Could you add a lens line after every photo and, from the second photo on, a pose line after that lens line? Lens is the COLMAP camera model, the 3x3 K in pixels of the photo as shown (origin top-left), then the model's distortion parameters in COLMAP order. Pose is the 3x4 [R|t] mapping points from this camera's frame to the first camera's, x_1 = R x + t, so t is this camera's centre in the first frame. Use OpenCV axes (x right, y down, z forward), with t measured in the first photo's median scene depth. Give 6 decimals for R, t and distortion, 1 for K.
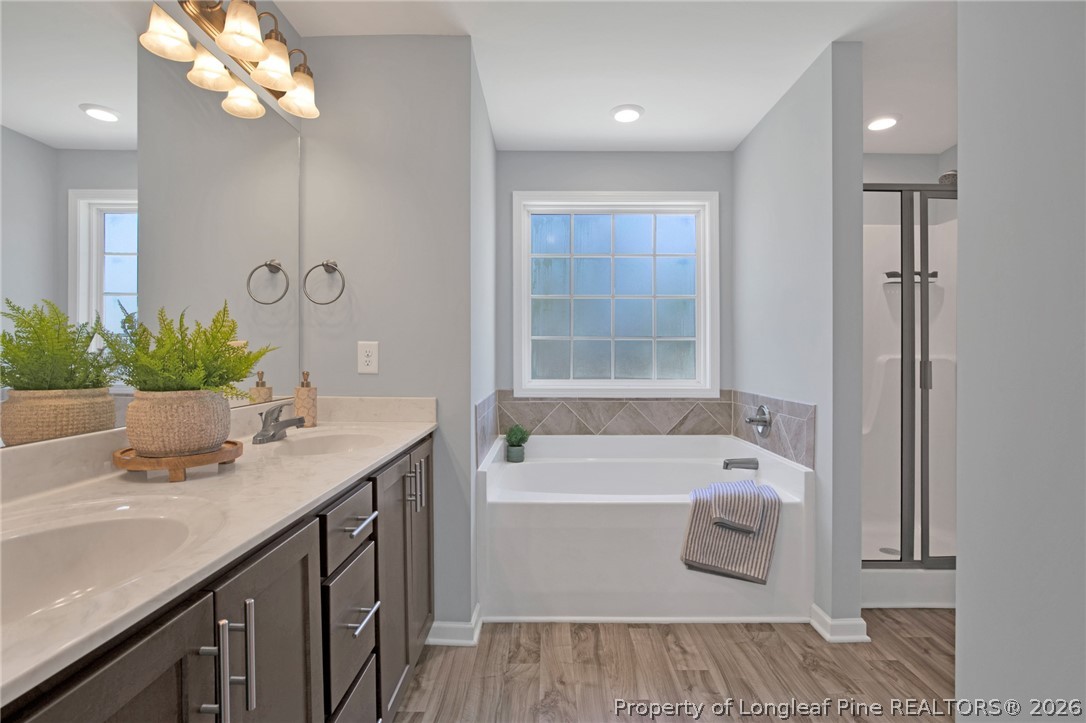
lens RADIAL K [[502.1, 0, 539.7], [0, 502.1, 372.6], [0, 0, 1]] dist [-0.027340, 0.009130]
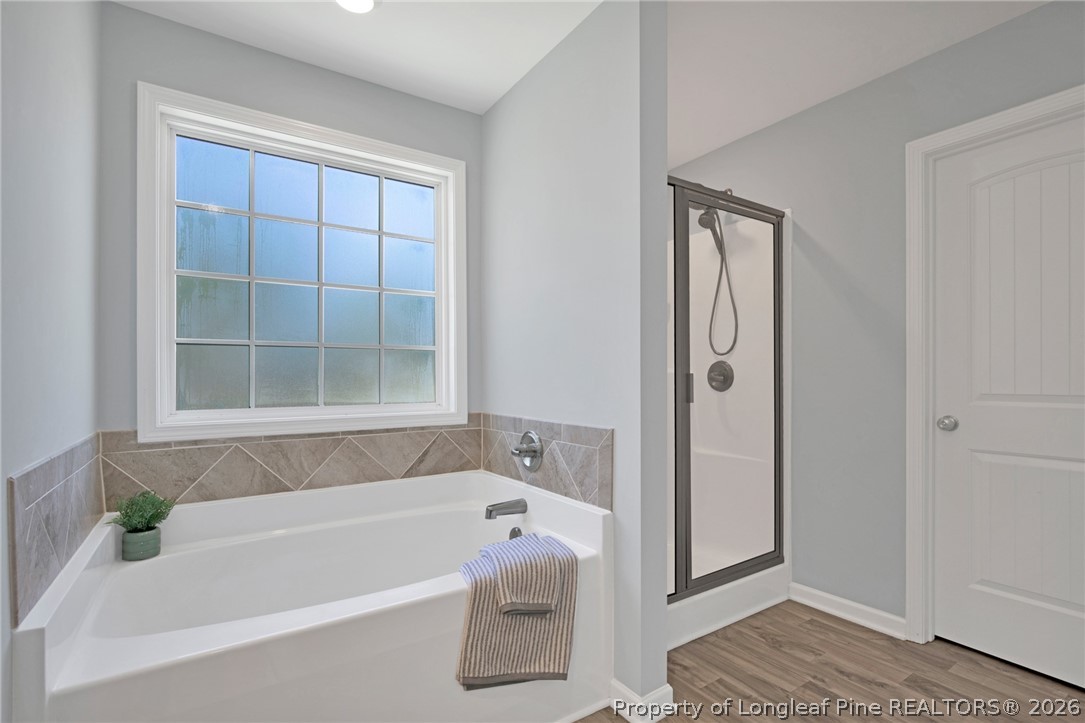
lens RADIAL K [[501.7, 0, 539.2], [0, 501.7, 372.6], [0, 0, 1]] dist [-0.027340, 0.009130]
pose [[0.821294, -0.002215, 0.570501, 0.002942], [0.026759, 0.999041, -0.034644, 0.000530], [-0.569878, 0.043719, 0.820566, 0.299900]]
